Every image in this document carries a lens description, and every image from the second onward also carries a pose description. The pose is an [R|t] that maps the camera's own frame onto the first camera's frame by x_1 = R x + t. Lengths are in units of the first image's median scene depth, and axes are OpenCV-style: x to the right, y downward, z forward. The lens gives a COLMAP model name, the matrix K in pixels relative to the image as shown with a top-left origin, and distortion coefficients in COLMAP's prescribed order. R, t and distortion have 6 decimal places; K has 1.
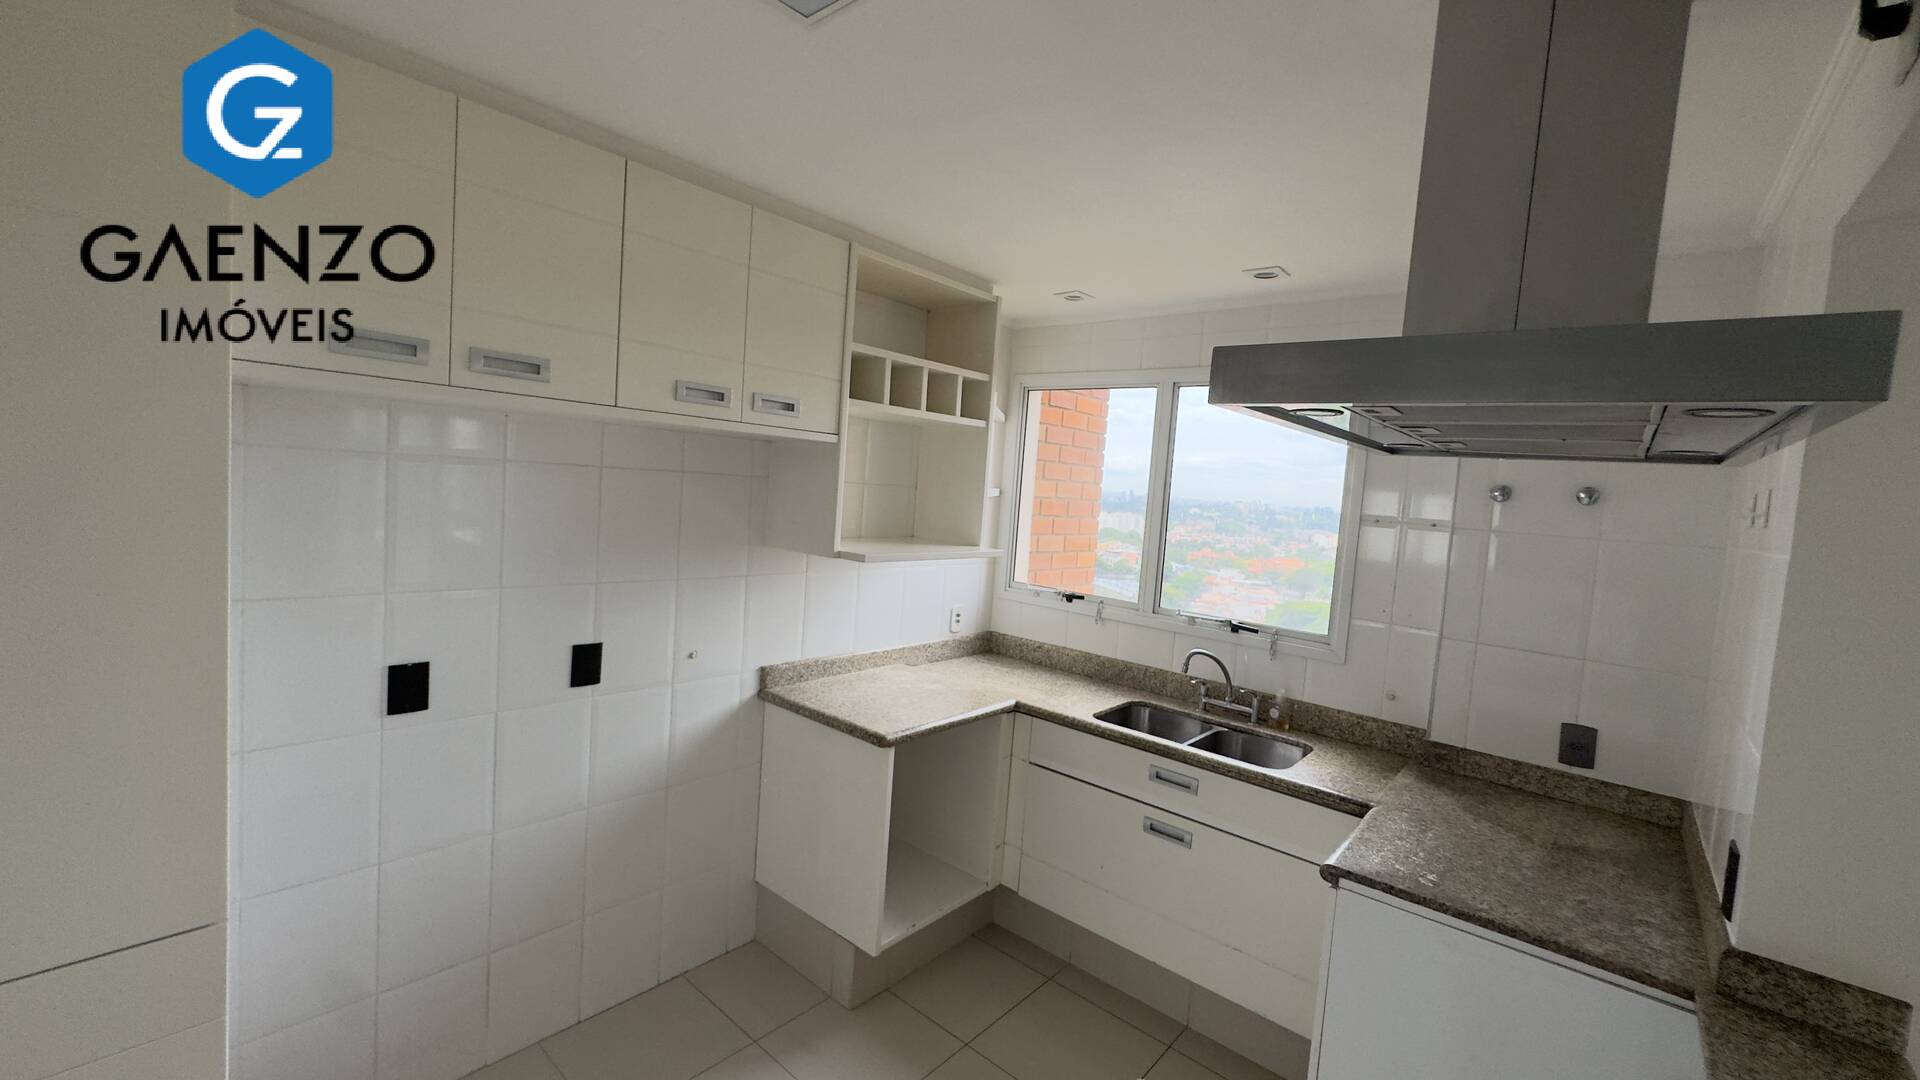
lens RADIAL K [[765.6, 0, 953.6], [0, 765.6, 536.7], [0, 0, 1]] dist [-0.004131, 0.000493]
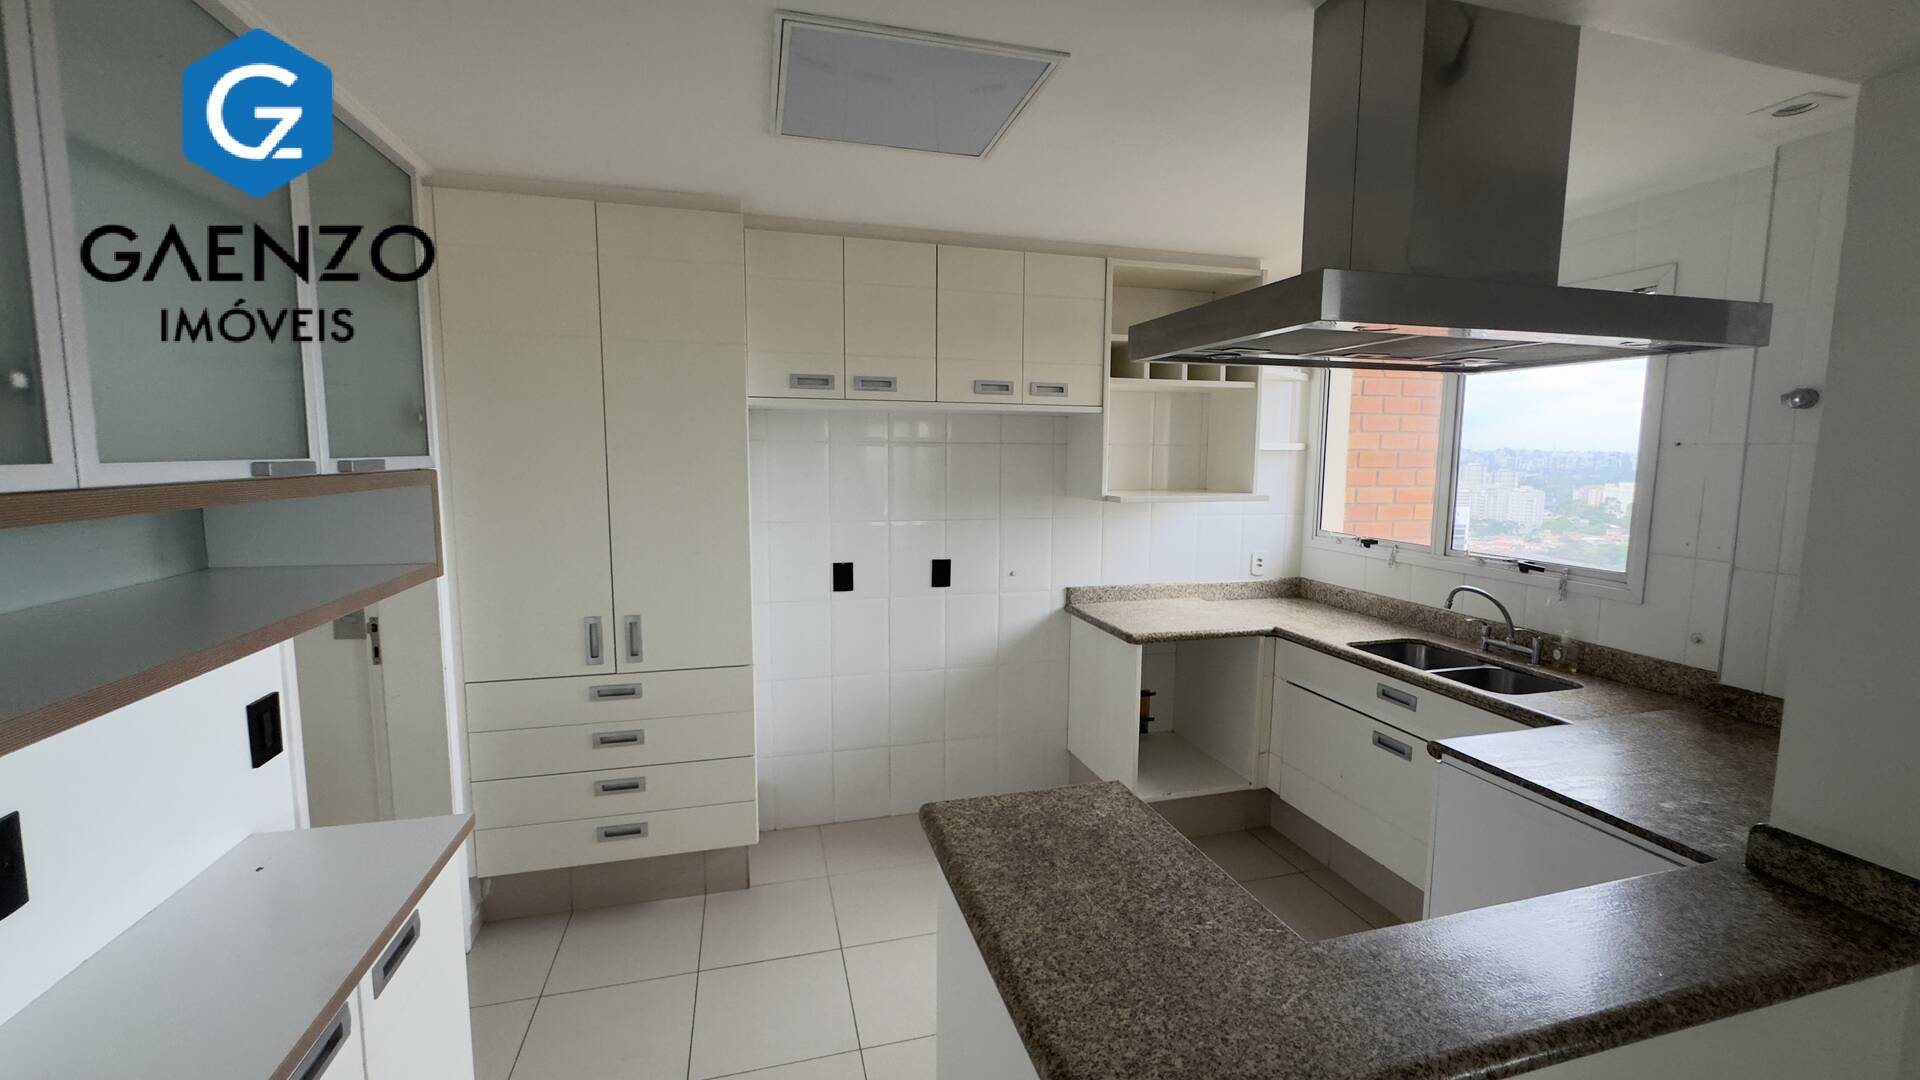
lens RADIAL K [[765.6, 0, 957.4], [0, 765.6, 537.5], [0, 0, 1]] dist [-0.004131, 0.000493]
pose [[0.829599, -0.002637, -0.558353, 0.361645], [0.012908, 0.999812, 0.014457, 0.066969], [0.558210, -0.019200, 0.829478, -0.225129]]
